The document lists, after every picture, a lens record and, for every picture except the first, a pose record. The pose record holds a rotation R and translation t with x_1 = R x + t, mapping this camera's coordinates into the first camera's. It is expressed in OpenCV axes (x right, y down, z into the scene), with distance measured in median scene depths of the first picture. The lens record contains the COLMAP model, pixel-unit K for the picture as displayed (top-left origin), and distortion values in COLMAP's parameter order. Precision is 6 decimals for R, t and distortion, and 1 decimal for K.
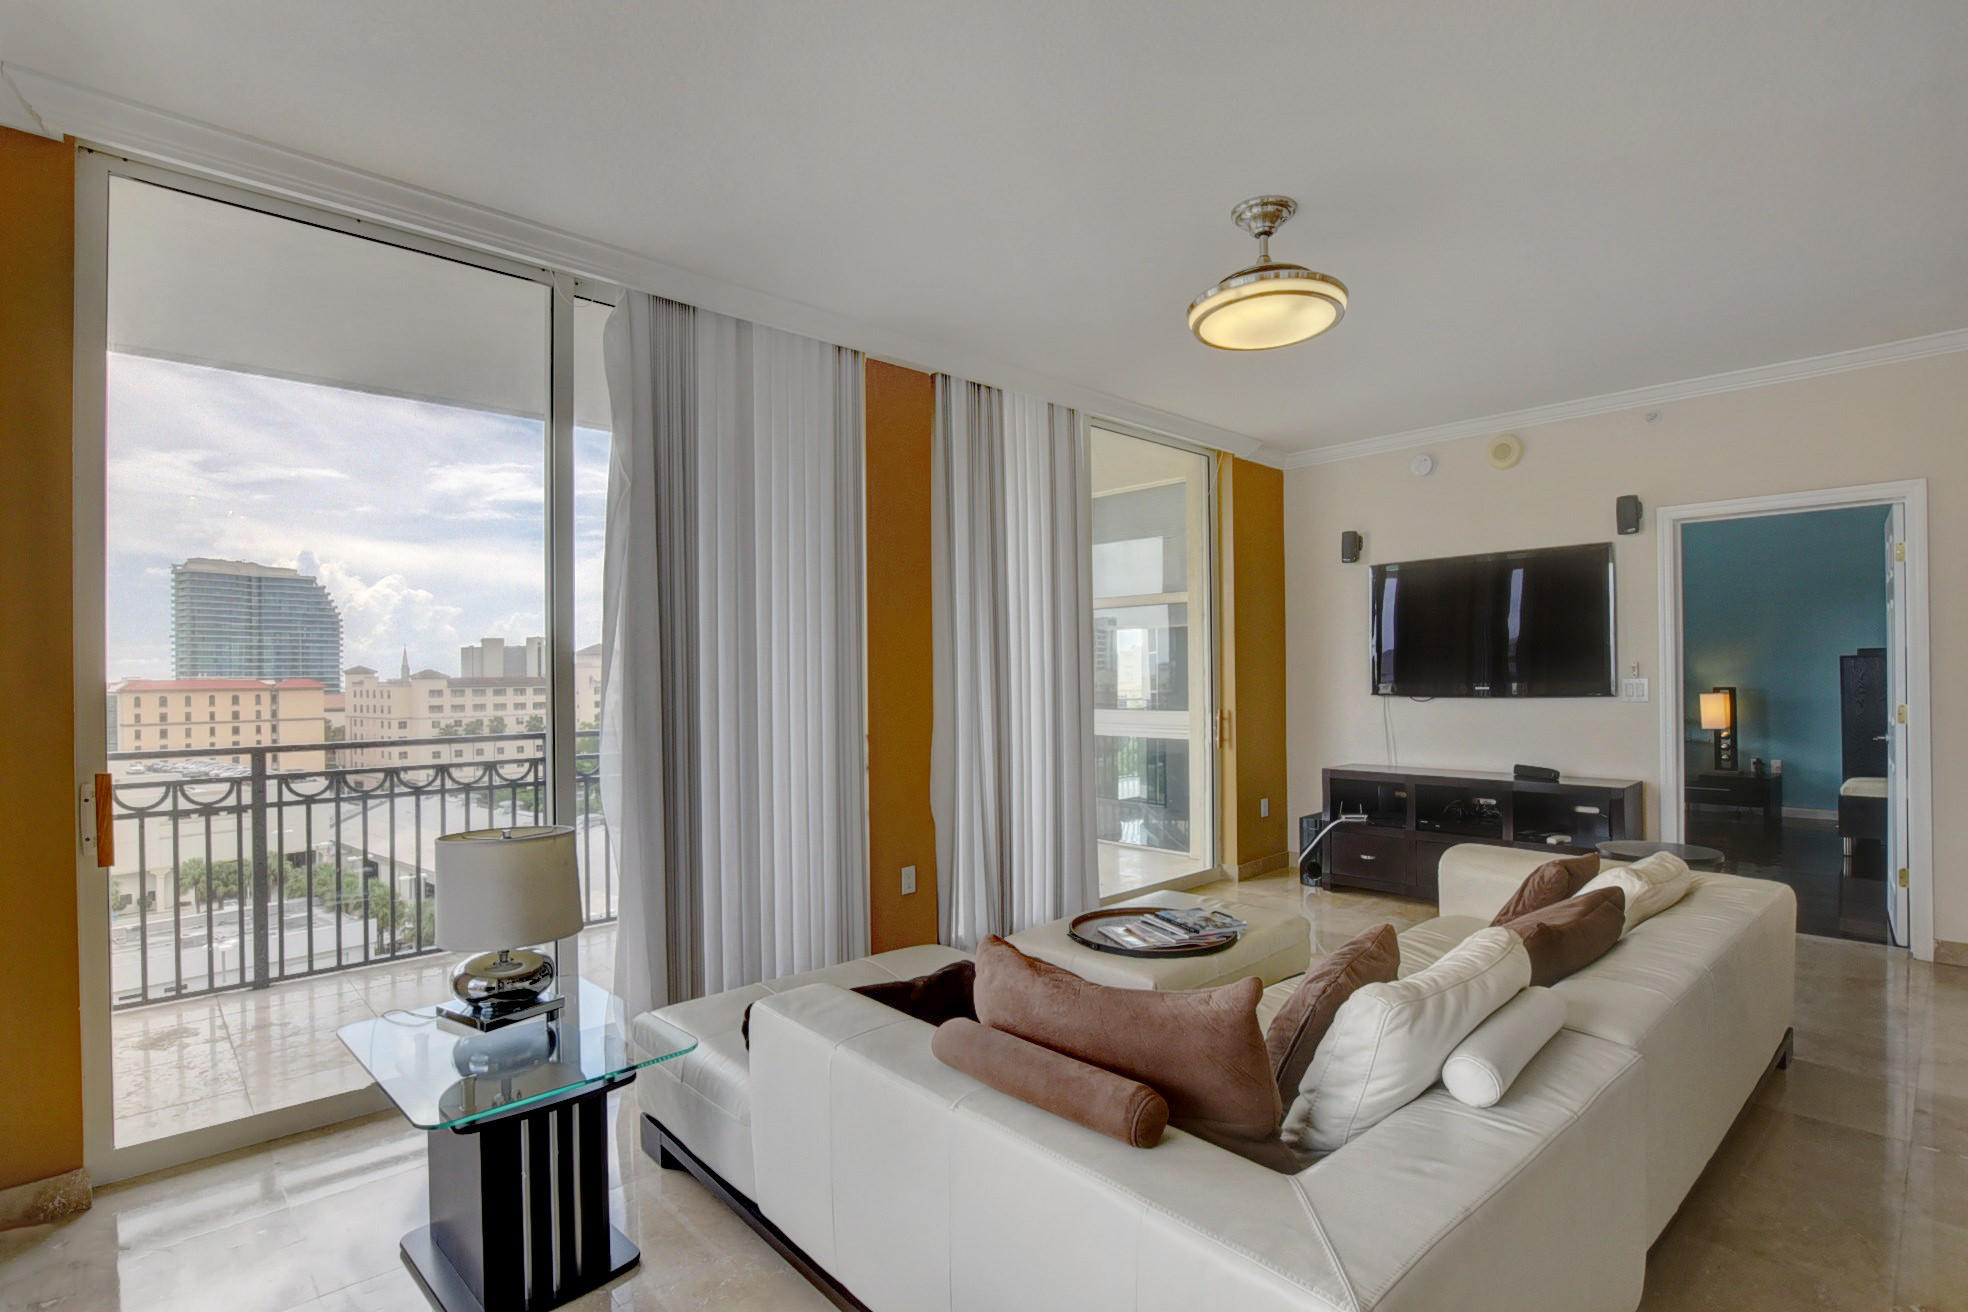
lens RADIAL K [[952.7, 0, 987.3], [0, 952.7, 649.5], [0, 0, 1]] dist [-0.032825, 0.003136]
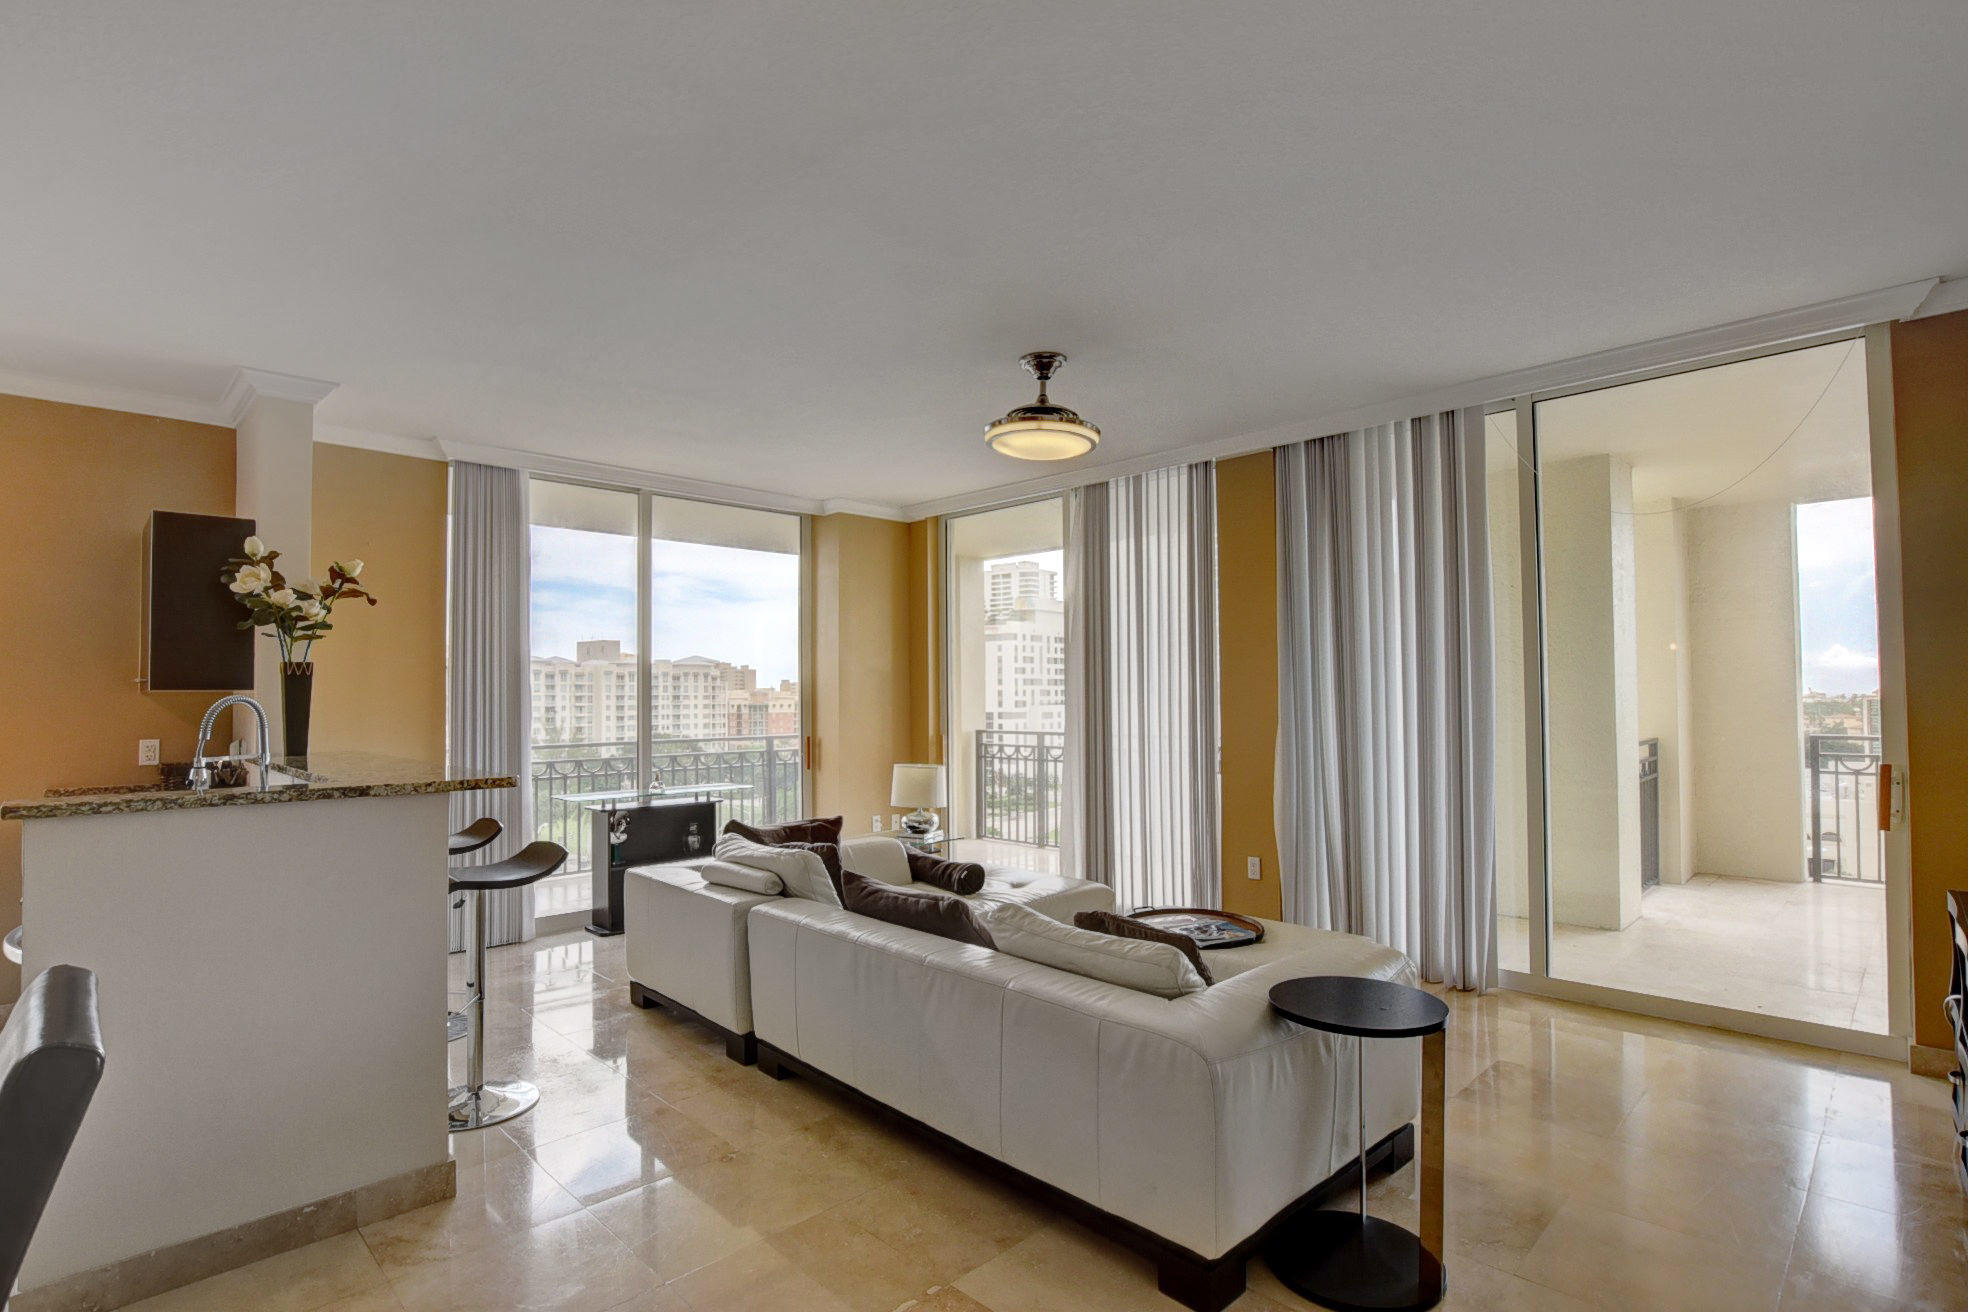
lens RADIAL K [[952.7, 0, 987.8], [0, 952.7, 670.9], [0, 0, 1]] dist [-0.032825, 0.003136]
pose [[0.026312, -0.018386, -0.999485, 0.972025], [0.037627, 0.999141, -0.017389, -0.006993], [0.998945, -0.037150, 0.026981, 0.525817]]
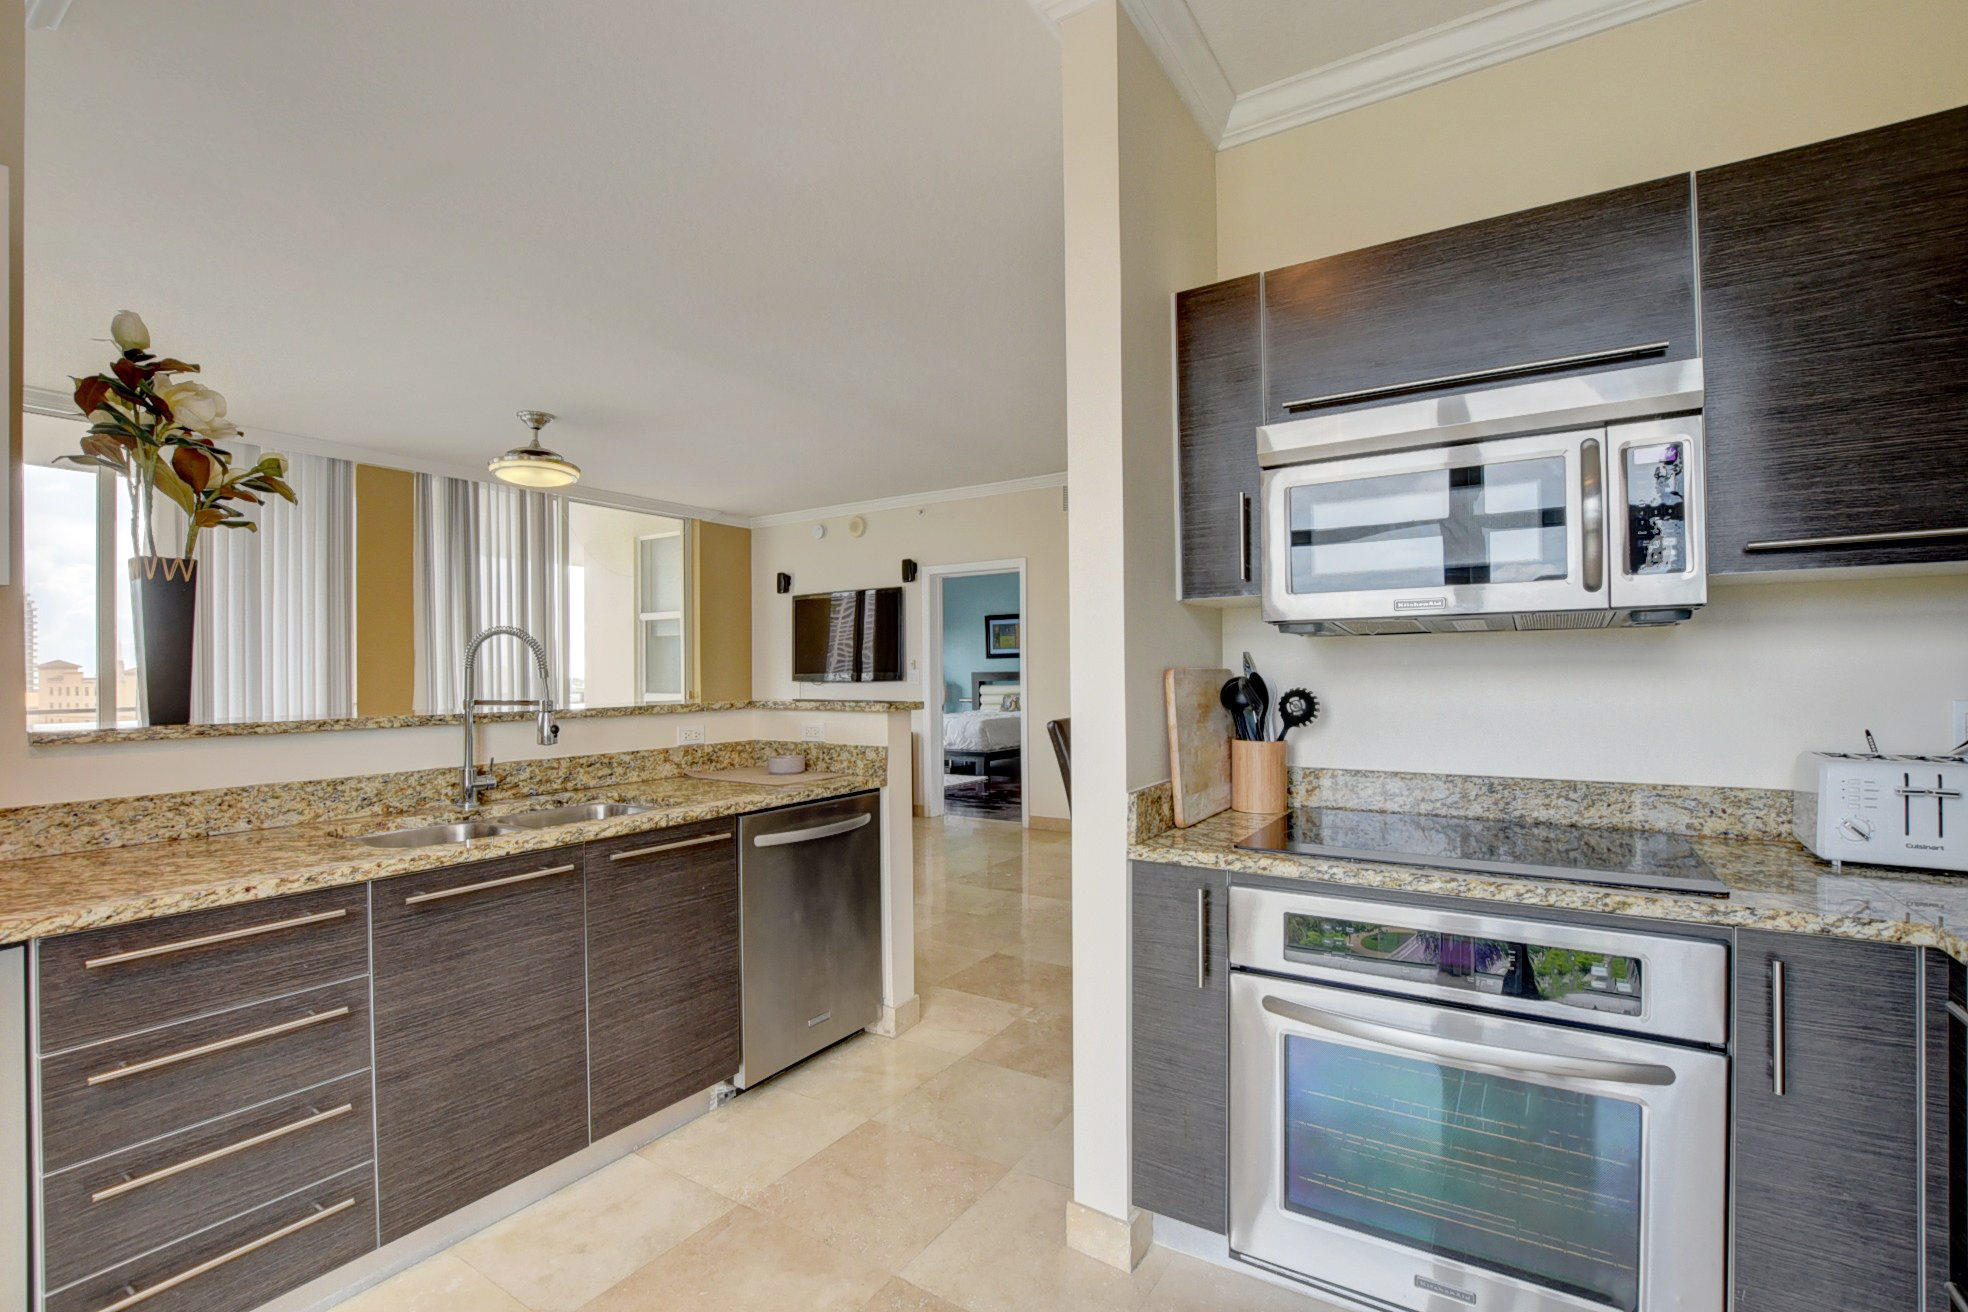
lens RADIAL K [[866.7, 0, 986.1], [0, 866.7, 666.3], [0, 0, 1]] dist [-0.034285, 0.004563]
pose [[0.971173, 0.000682, 0.238377, 0.453406], [-0.006092, 0.999740, 0.021958, -0.010006], [-0.238300, -0.022778, 0.970924, -0.514132]]
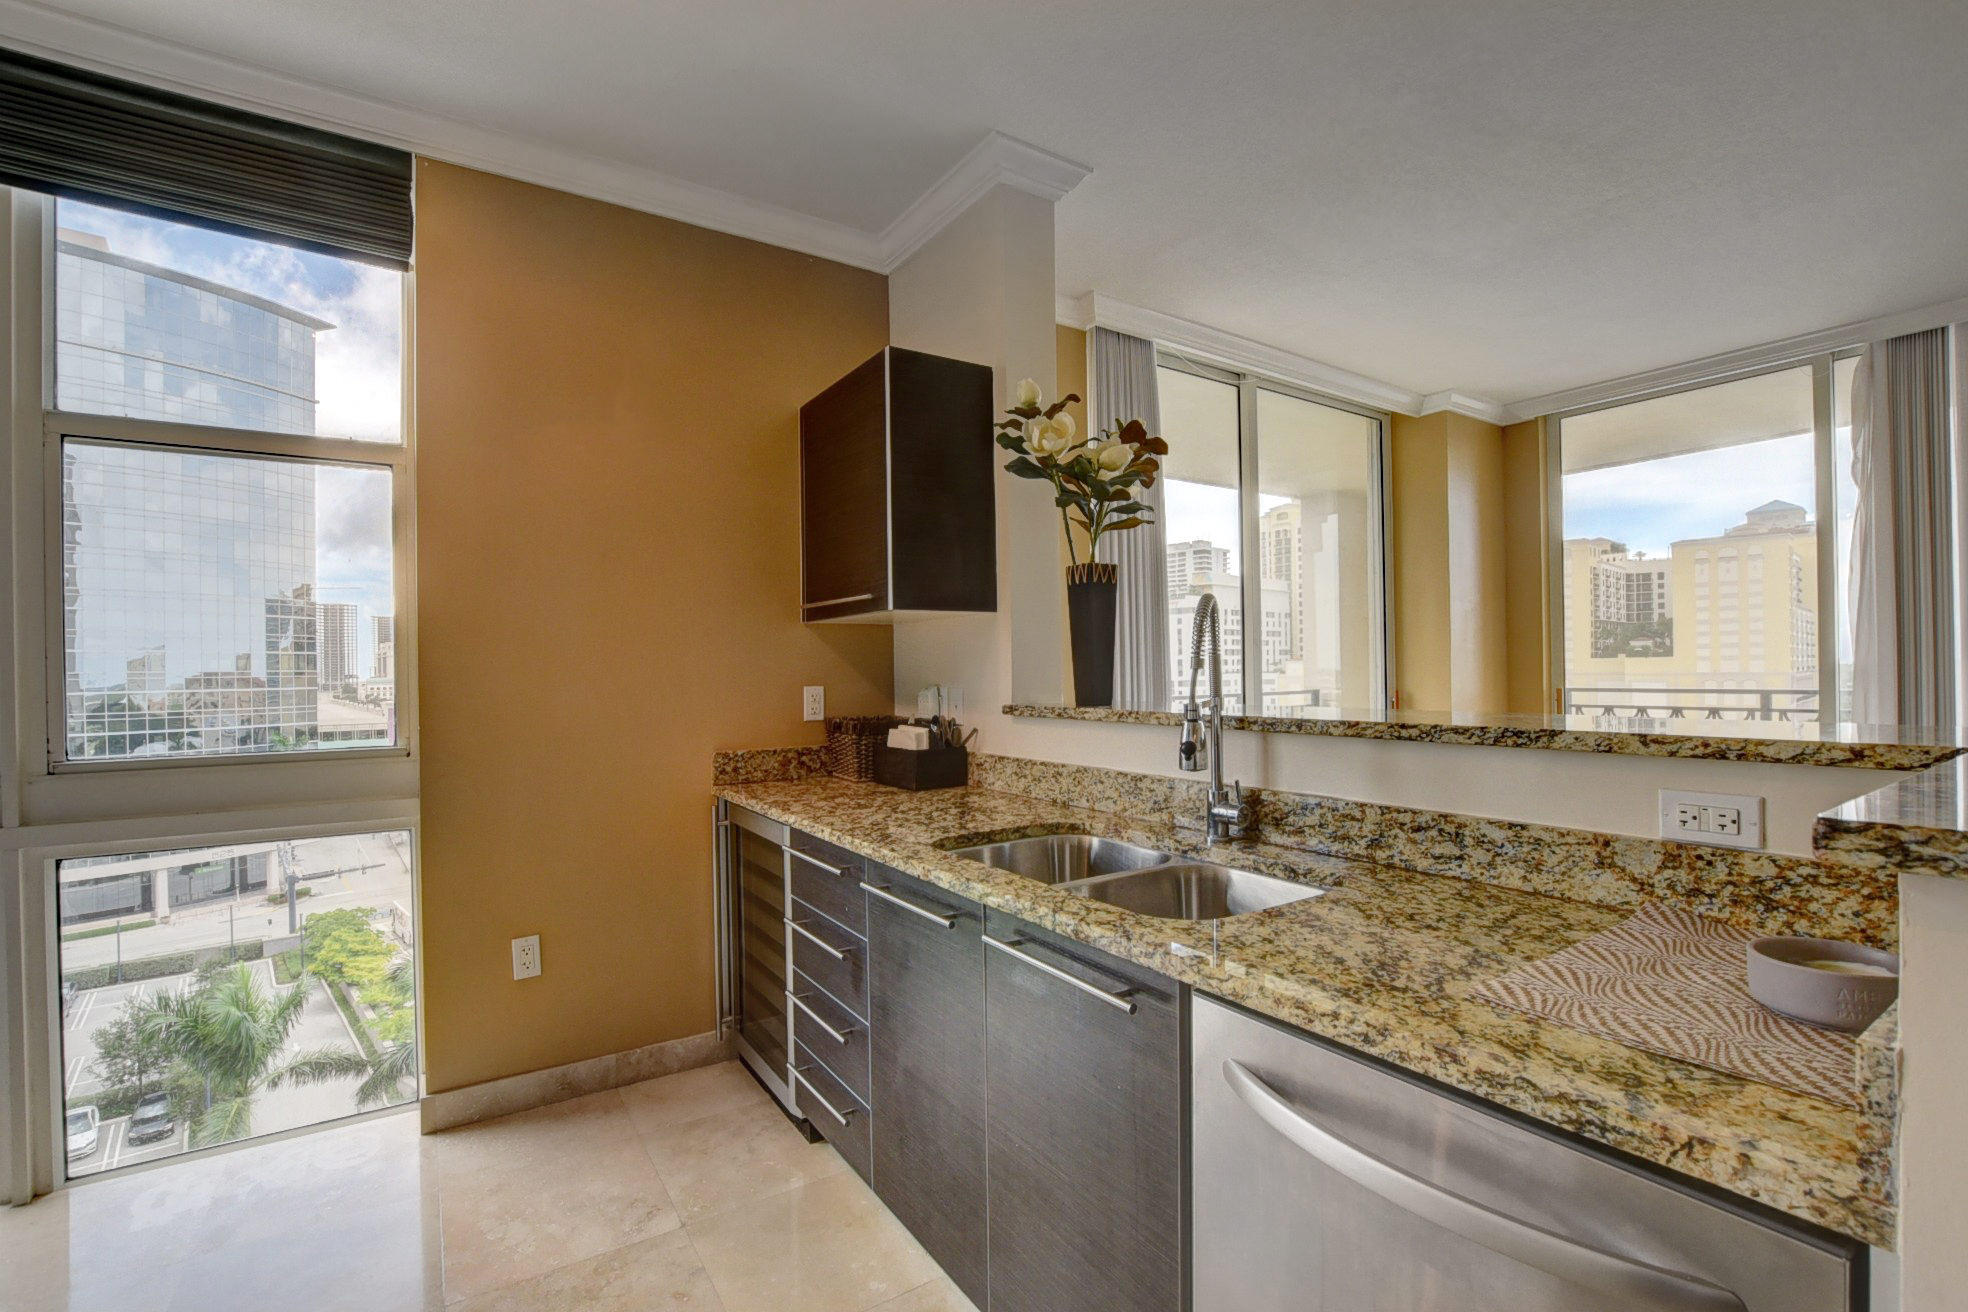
lens RADIAL K [[866.7, 0, 1000.0], [0, 866.7, 669.6], [0, 0, 1]] dist [-0.034285, 0.004563]
pose [[-0.156185, 0.011717, -0.987658, 0.654979], [0.045015, 0.998975, 0.004733, 0.003839], [0.986702, -0.043721, -0.156552, -0.012049]]
